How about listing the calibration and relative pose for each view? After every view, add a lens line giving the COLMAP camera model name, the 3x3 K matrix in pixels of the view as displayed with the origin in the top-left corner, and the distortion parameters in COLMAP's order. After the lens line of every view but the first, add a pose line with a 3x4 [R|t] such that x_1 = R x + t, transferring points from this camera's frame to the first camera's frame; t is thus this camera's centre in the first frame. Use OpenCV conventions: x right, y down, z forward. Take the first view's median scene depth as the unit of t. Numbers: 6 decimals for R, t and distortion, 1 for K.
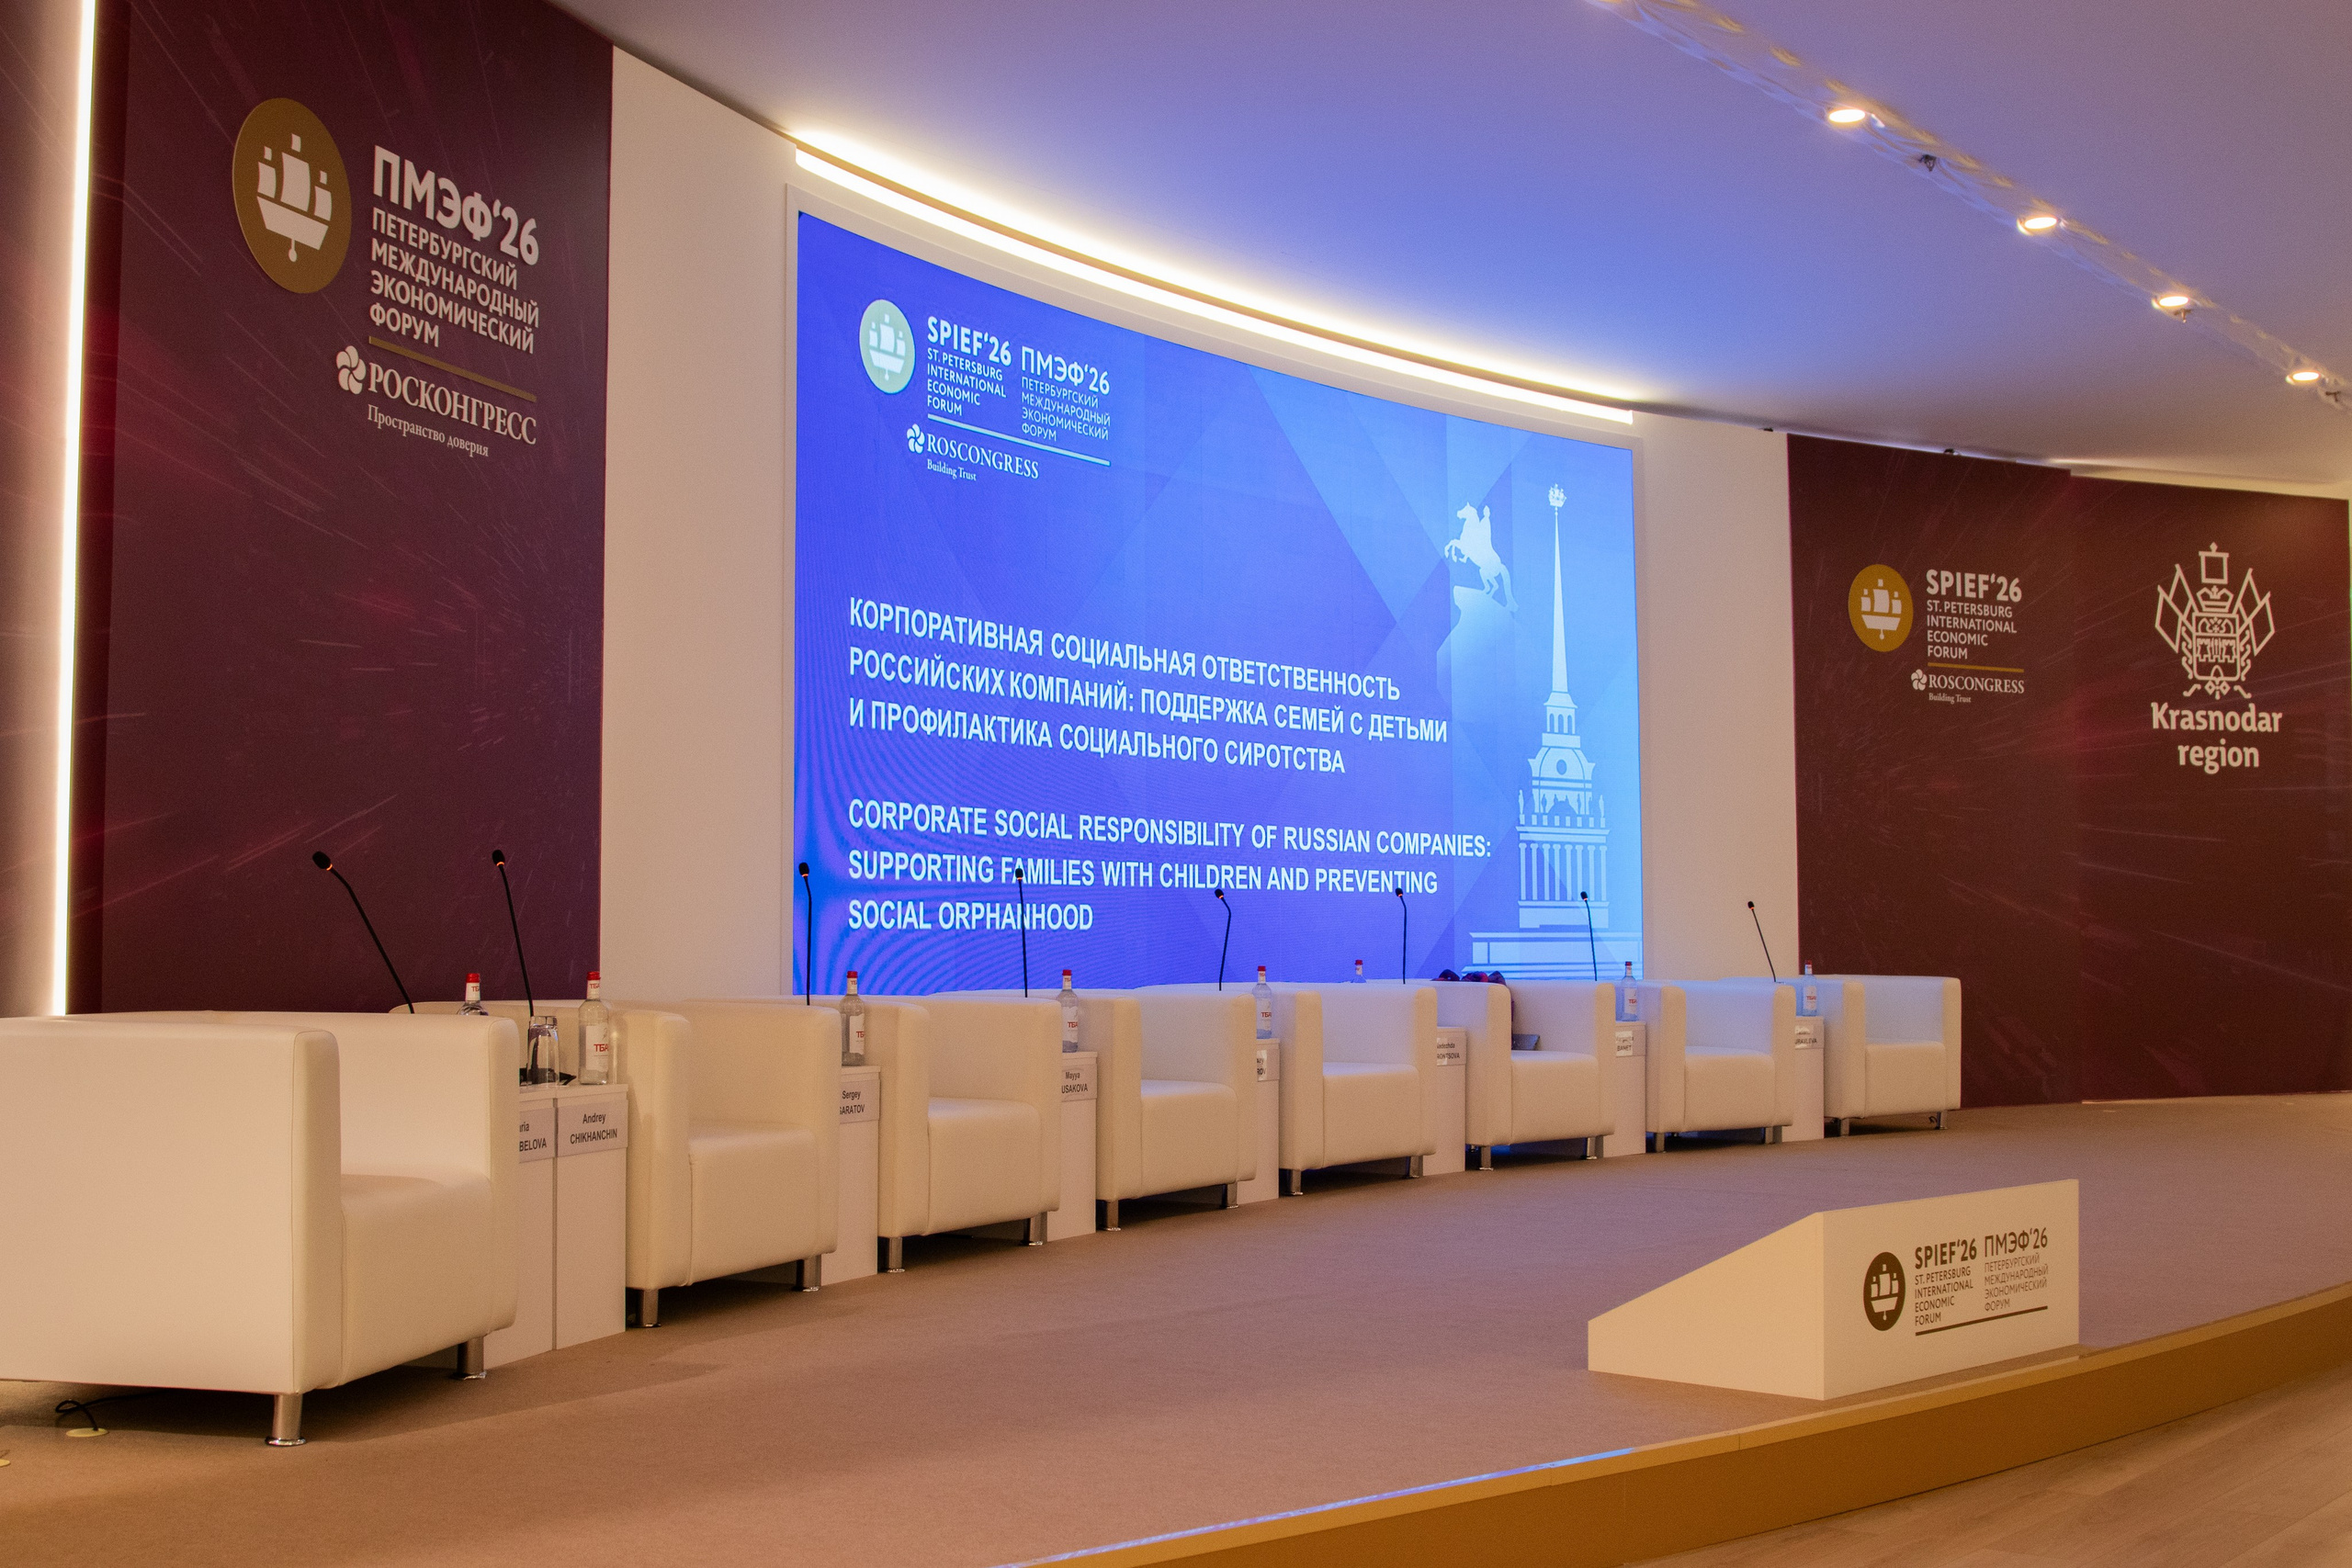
lens RADIAL K [[2664.8, 0, 1213.2], [0, 2664.8, 801.3], [0, 0, 1]] dist [-0.092773, 0.006317]
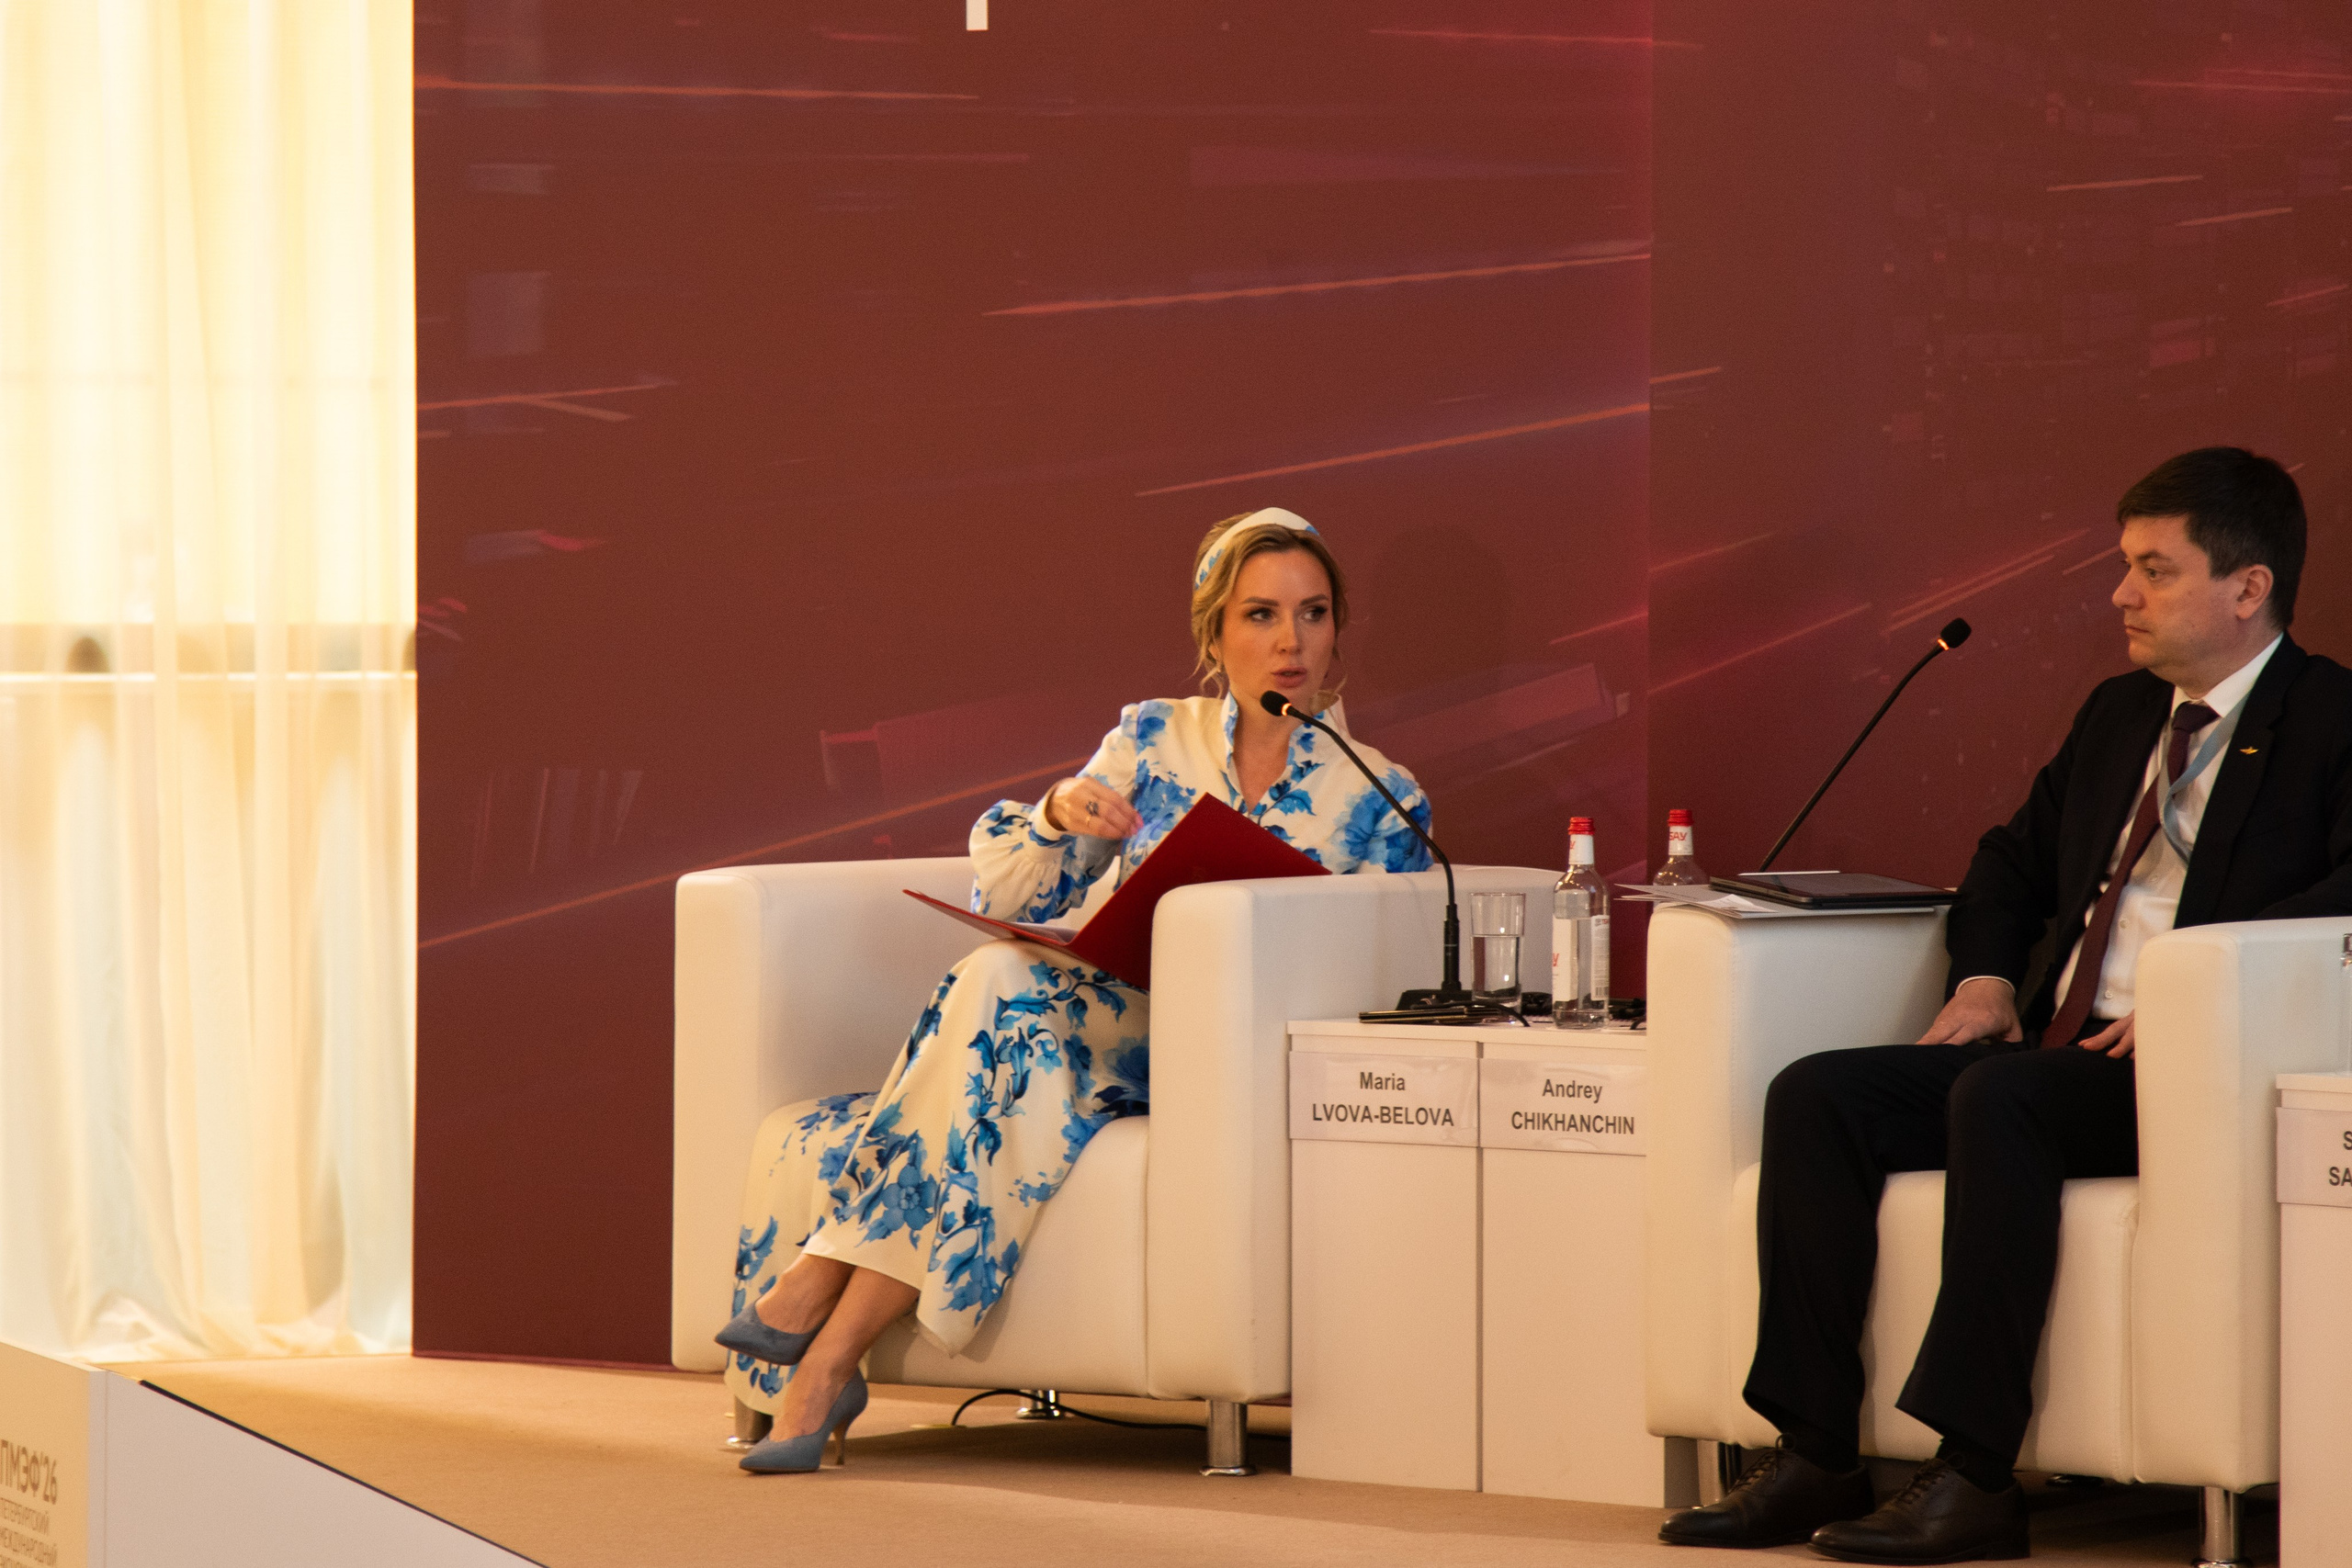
lens RADIAL K [[11590.0, 0, 1176.0], [0, 11590.0, 784.0], [0, 0, 1]] dist [0.791306, -8.952326]
pose [[-0.450508, 0.014735, -0.892651, 2.051889], [0.041782, 0.999116, -0.004595, 0.069180], [0.891794, -0.039367, -0.450725, 2.137024]]
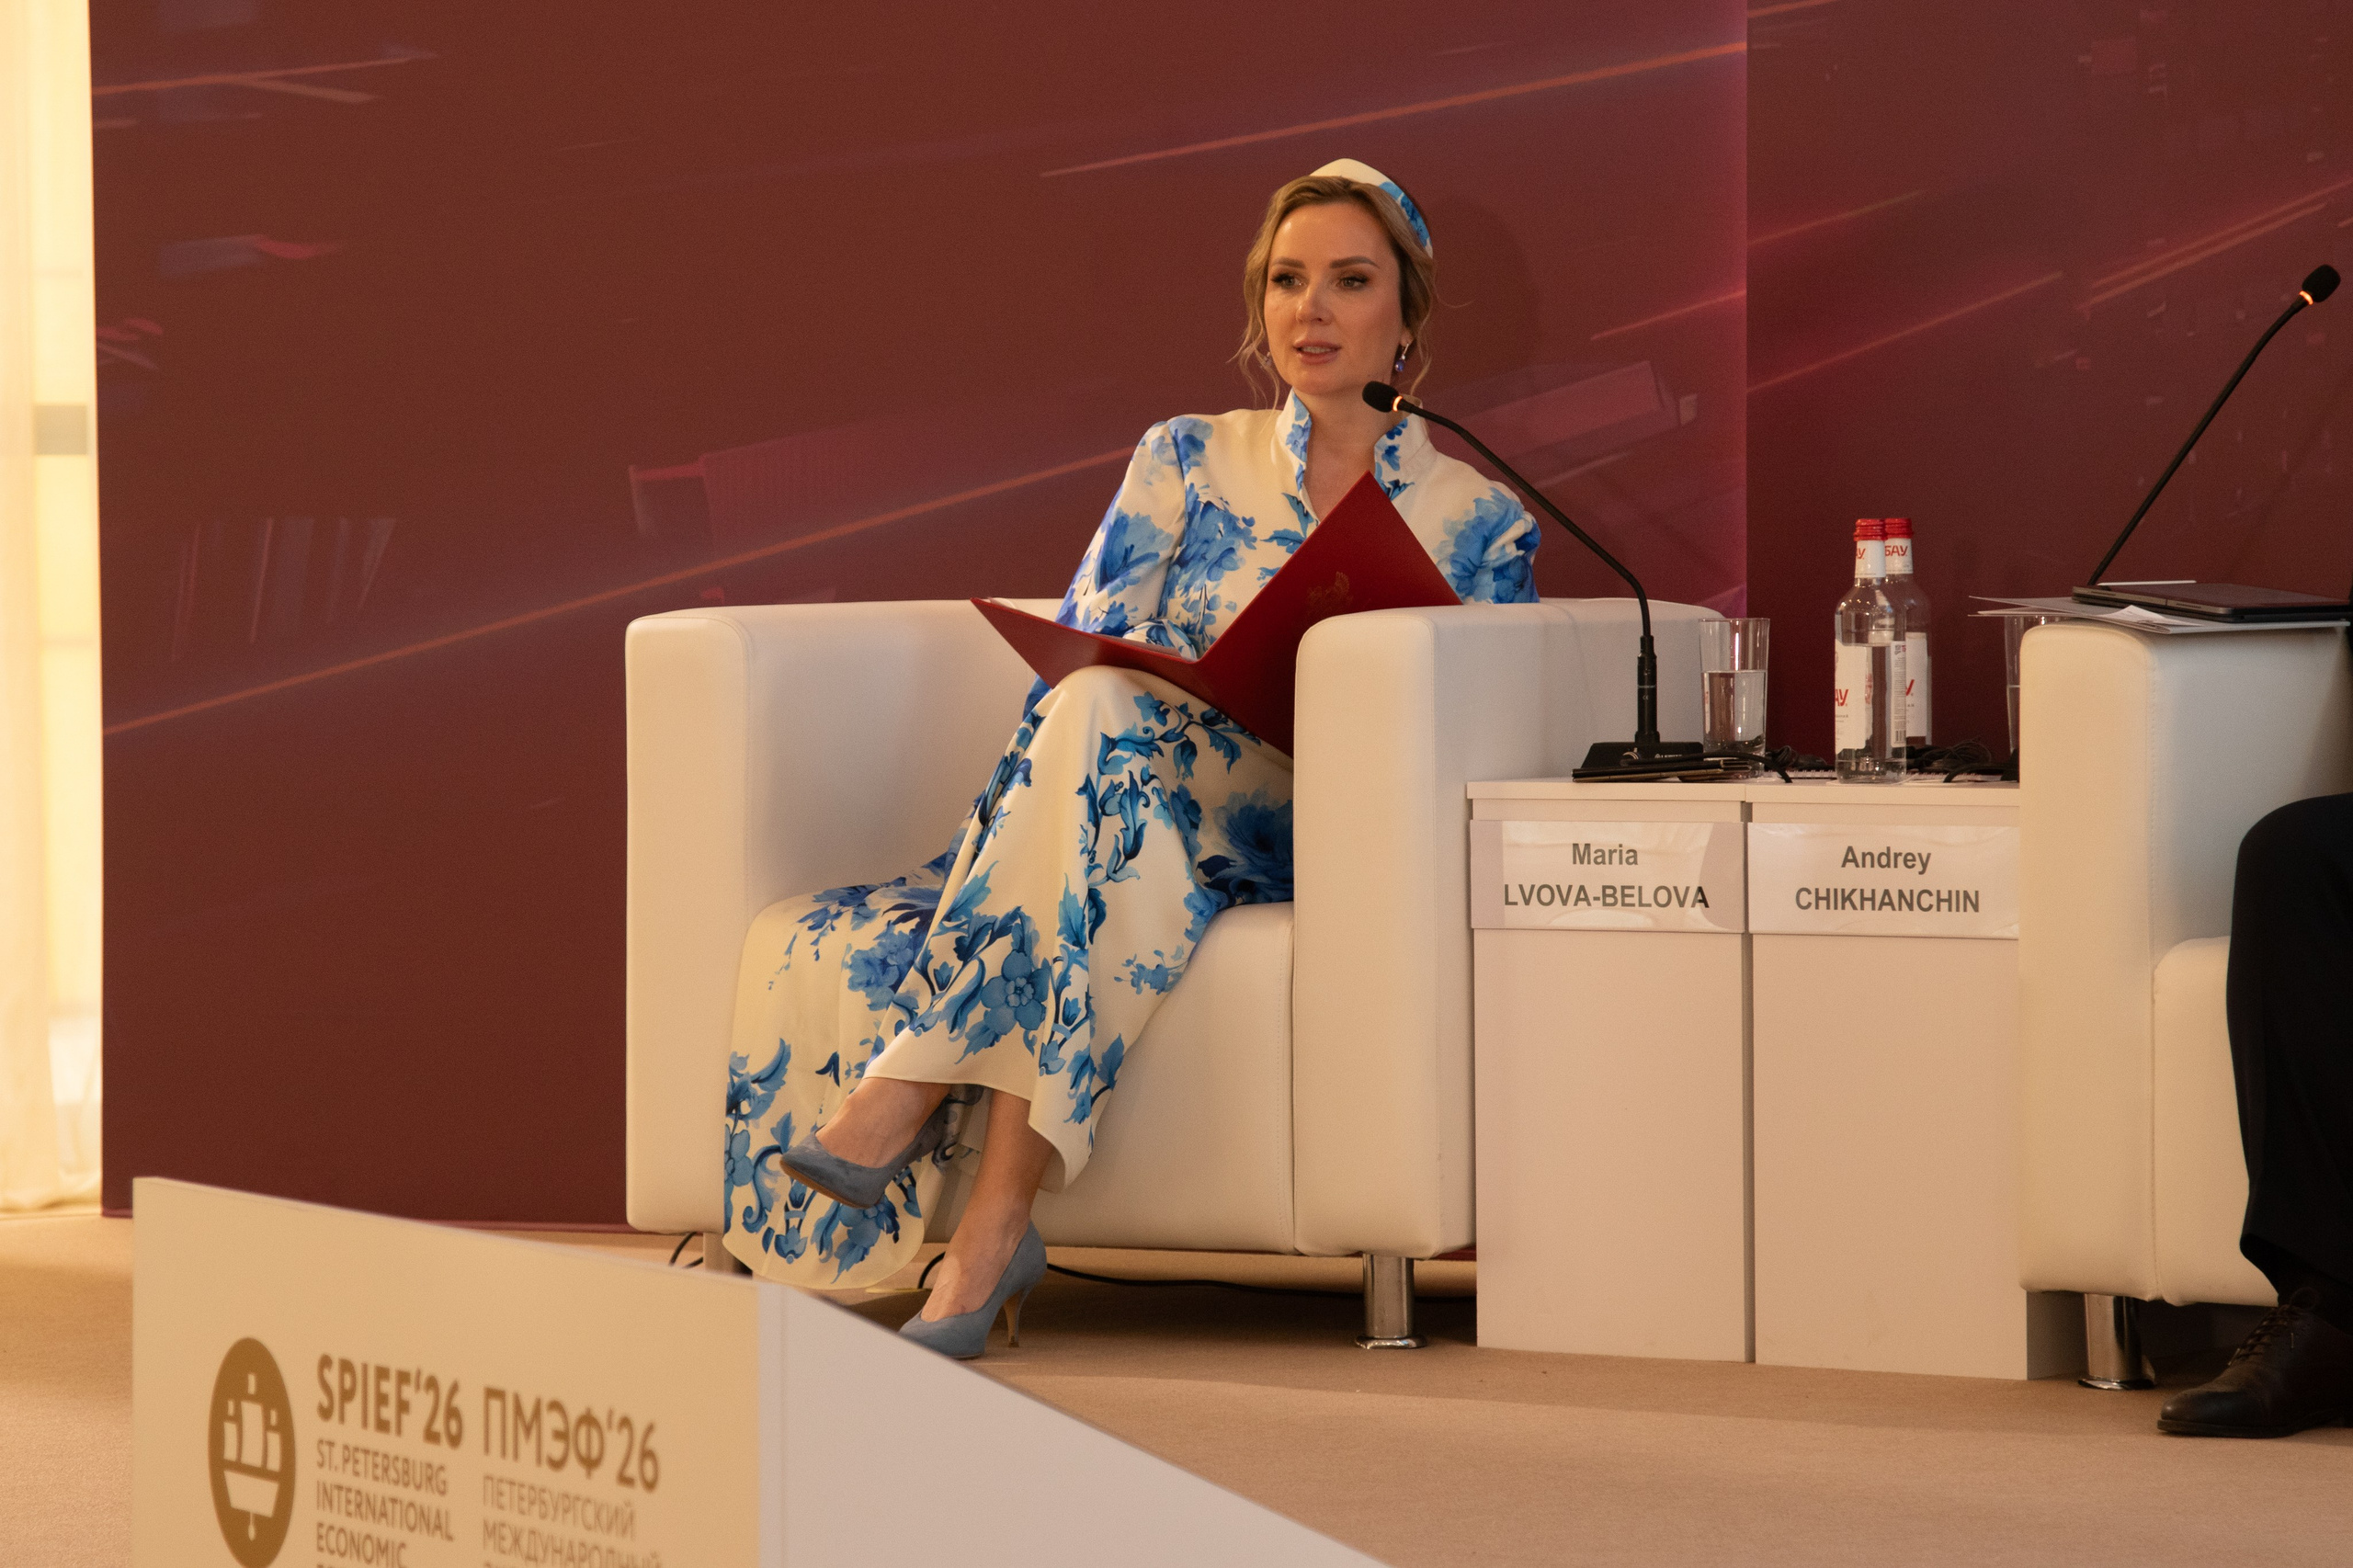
lens RADIAL K [[8741.0, 0, 1176.5], [0, 8741.0, 784.0], [0, 0, 1]] dist [0.544323, -0.987807]
pose [[-0.277587, 0.027508, -0.960307, 1.251586], [0.055433, 0.998383, 0.012575, 0.088883], [0.959100, -0.049742, -0.278663, 1.376565]]
